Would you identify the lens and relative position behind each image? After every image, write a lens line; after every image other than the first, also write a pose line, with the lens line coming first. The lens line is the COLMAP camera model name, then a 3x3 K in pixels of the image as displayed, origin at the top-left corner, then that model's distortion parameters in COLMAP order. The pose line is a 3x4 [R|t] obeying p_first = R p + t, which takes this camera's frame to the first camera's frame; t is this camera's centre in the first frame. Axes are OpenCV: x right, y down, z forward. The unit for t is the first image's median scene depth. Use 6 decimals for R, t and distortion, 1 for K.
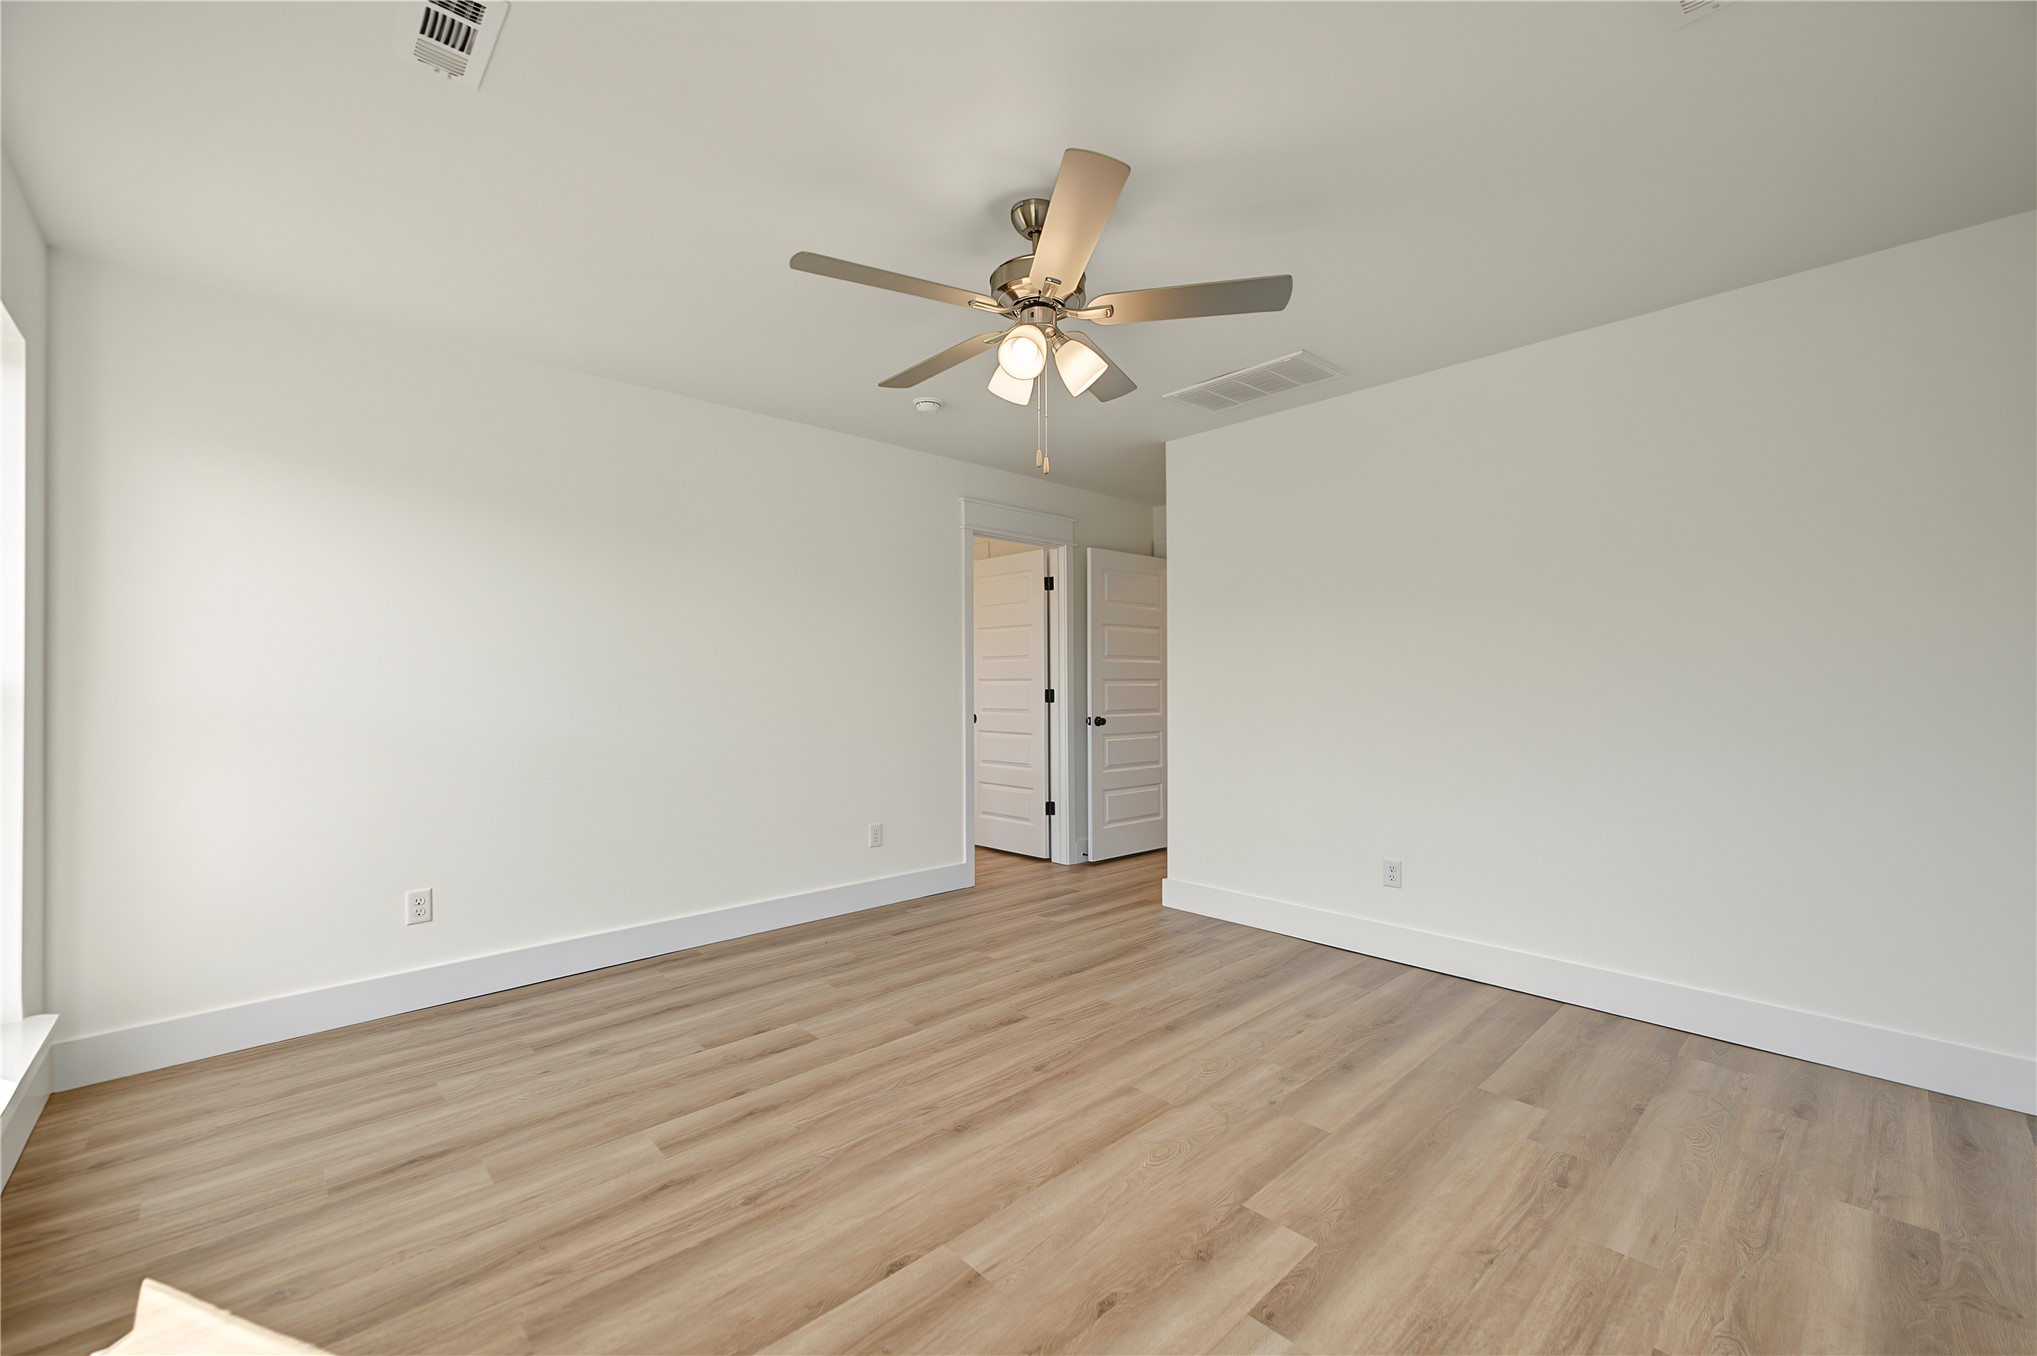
lens RADIAL K [[826.3, 0, 1013.9], [0, 826.3, 683.1], [0, 0, 1]] dist [0.003642, 0.000148]
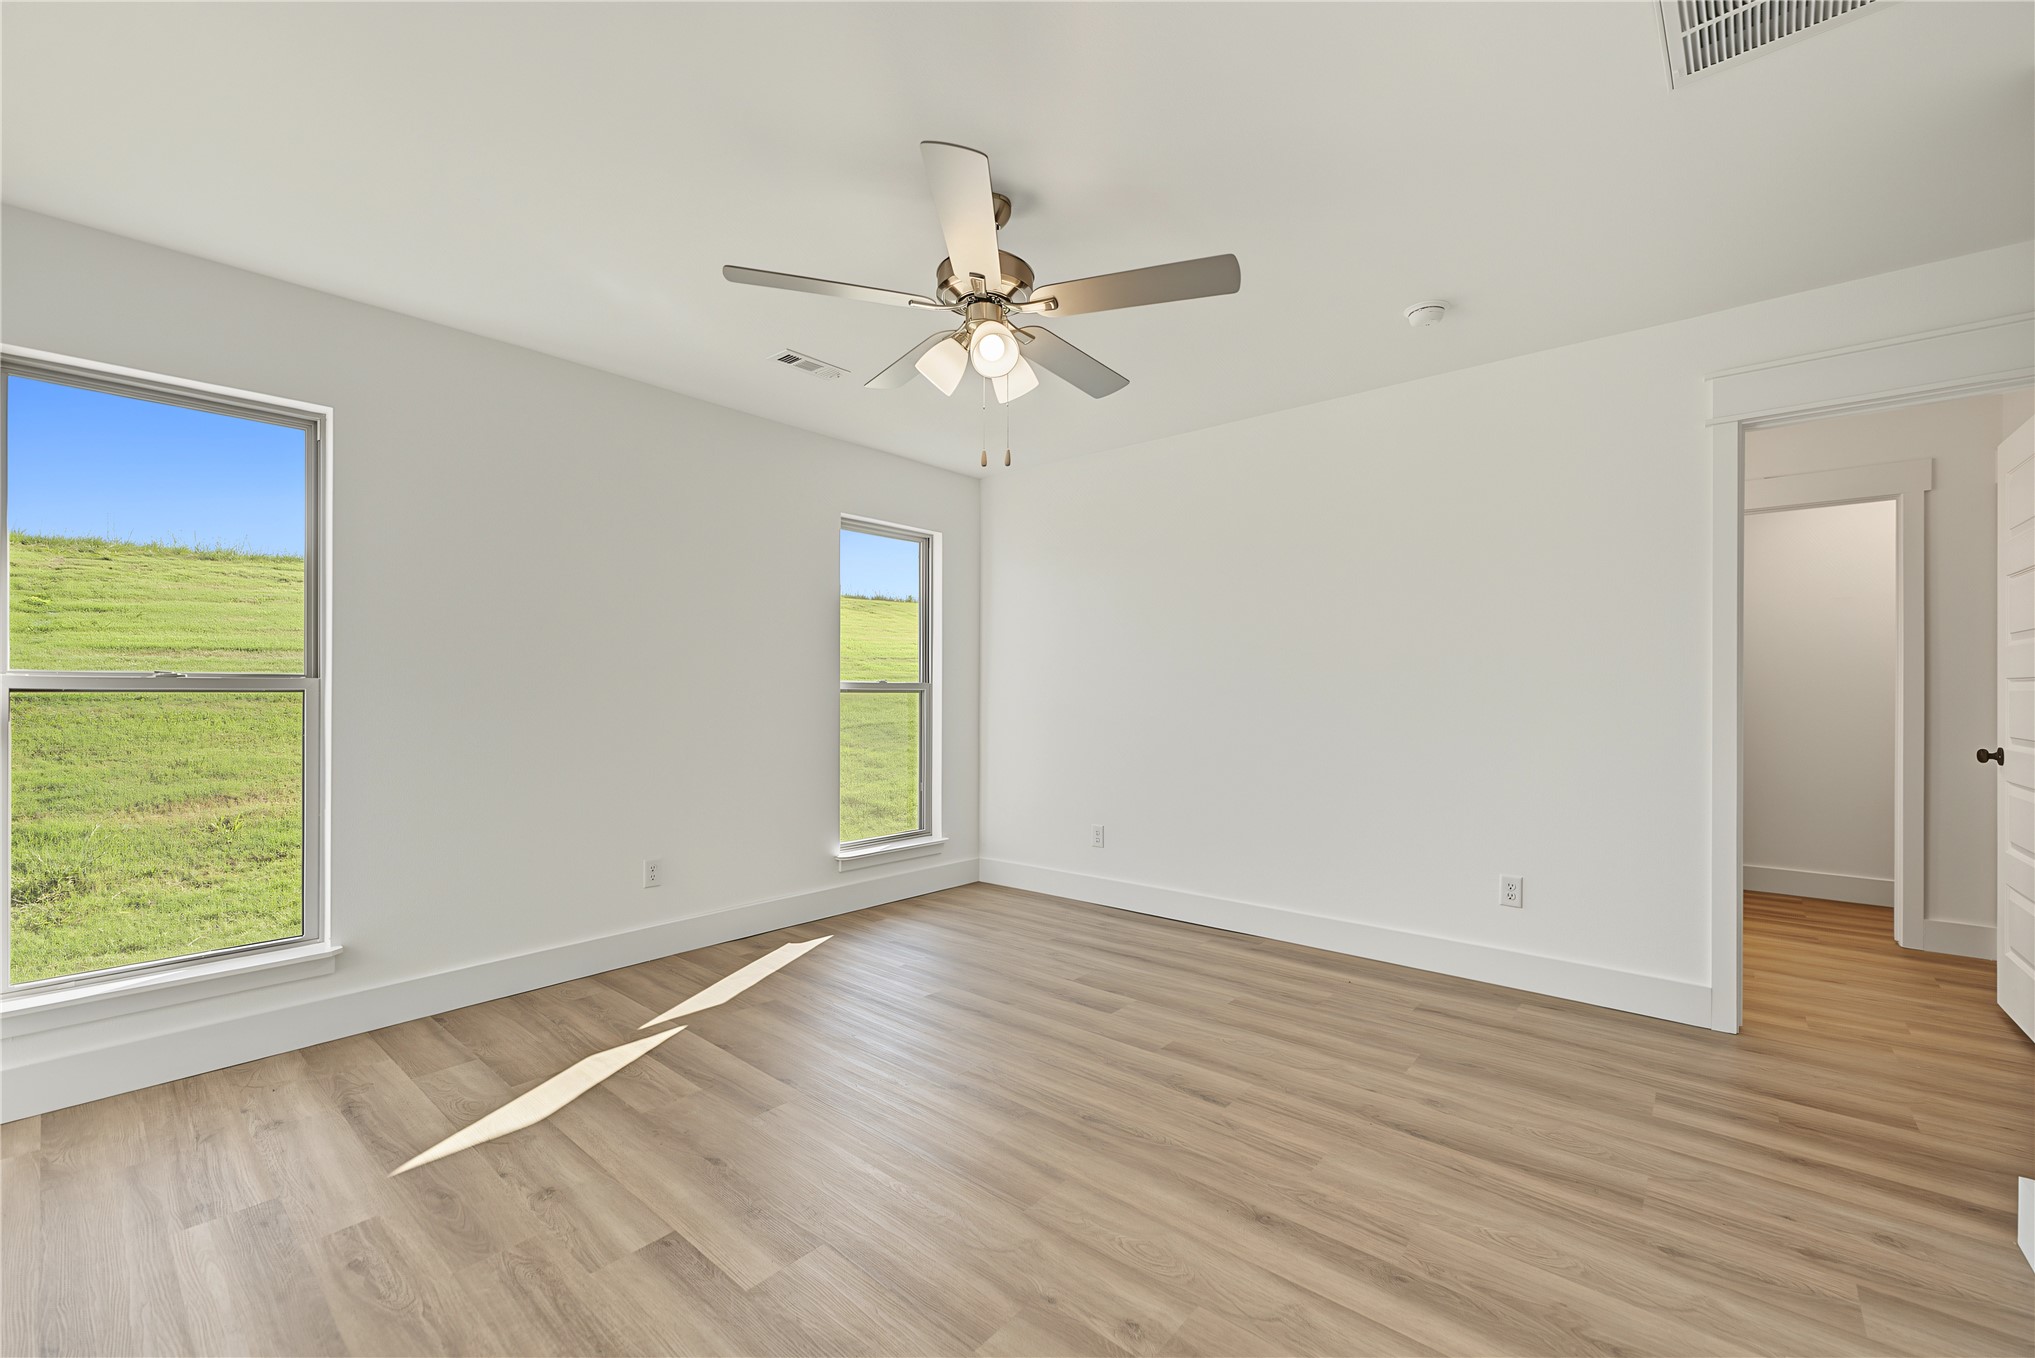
lens RADIAL K [[829.8, 0, 1016.2], [0, 829.8, 691.3], [0, 0, 1]] dist [0.000910, -0.000007]
pose [[0.109463, 0.004919, -0.993979, 0.774312], [0.001573, 0.999986, 0.005122, -0.000047], [0.993990, -0.002124, 0.109454, 0.701727]]
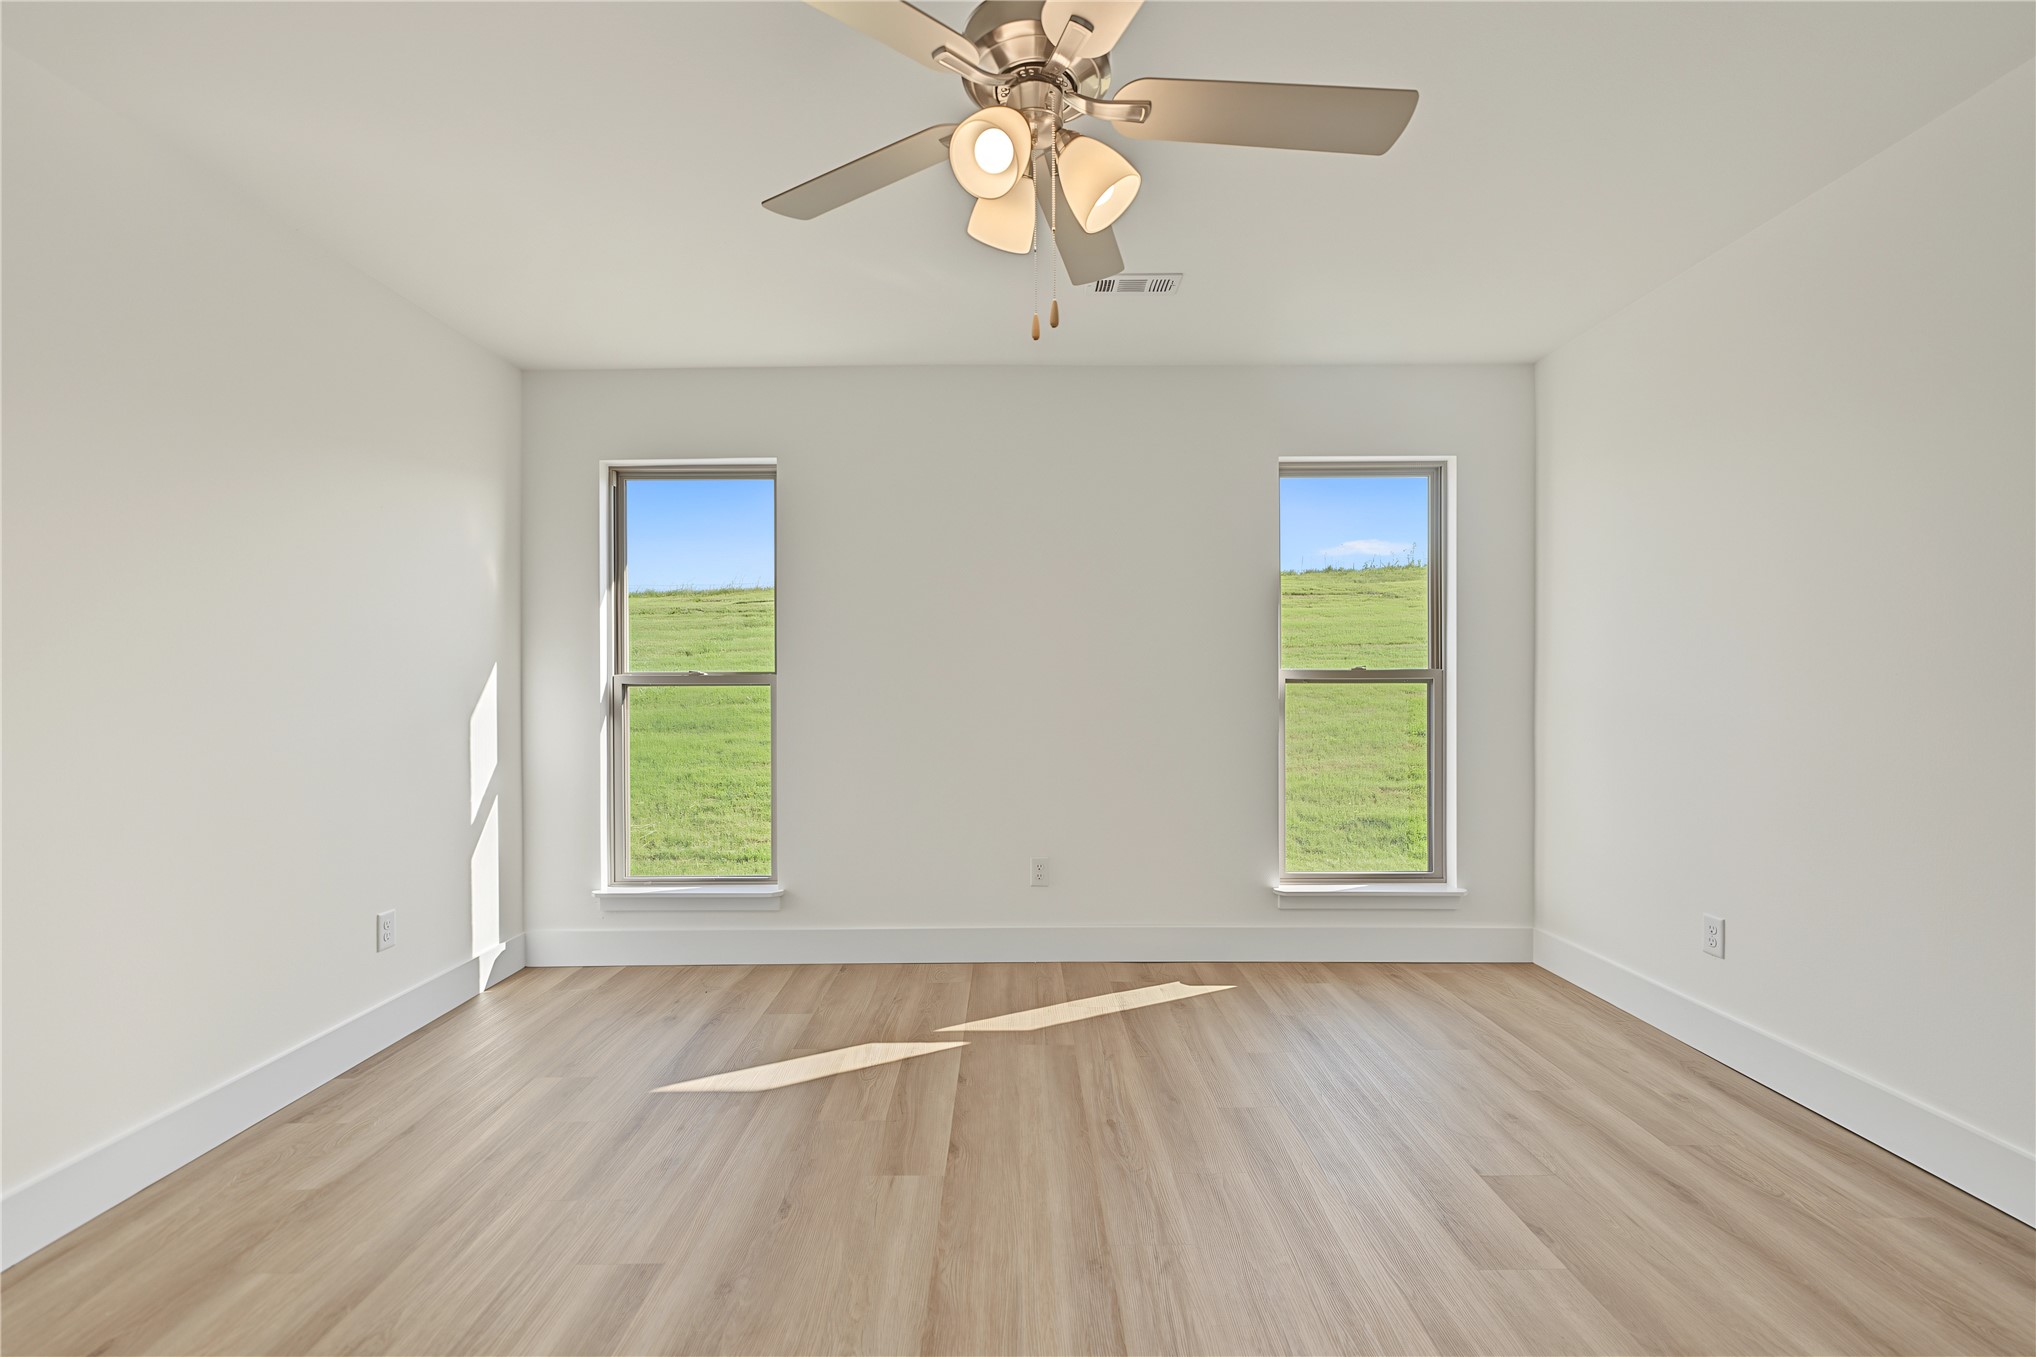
lens RADIAL K [[841.3, 0, 1018.0], [0, 841.3, 678.5], [0, 0, 1]] dist [-0.000011, -0.000029]
pose [[-0.680852, 0.003828, -0.732411, 0.399778], [0.010193, 0.999939, -0.004249, 0.004362], [0.732350, -0.010358, -0.680849, 1.088595]]
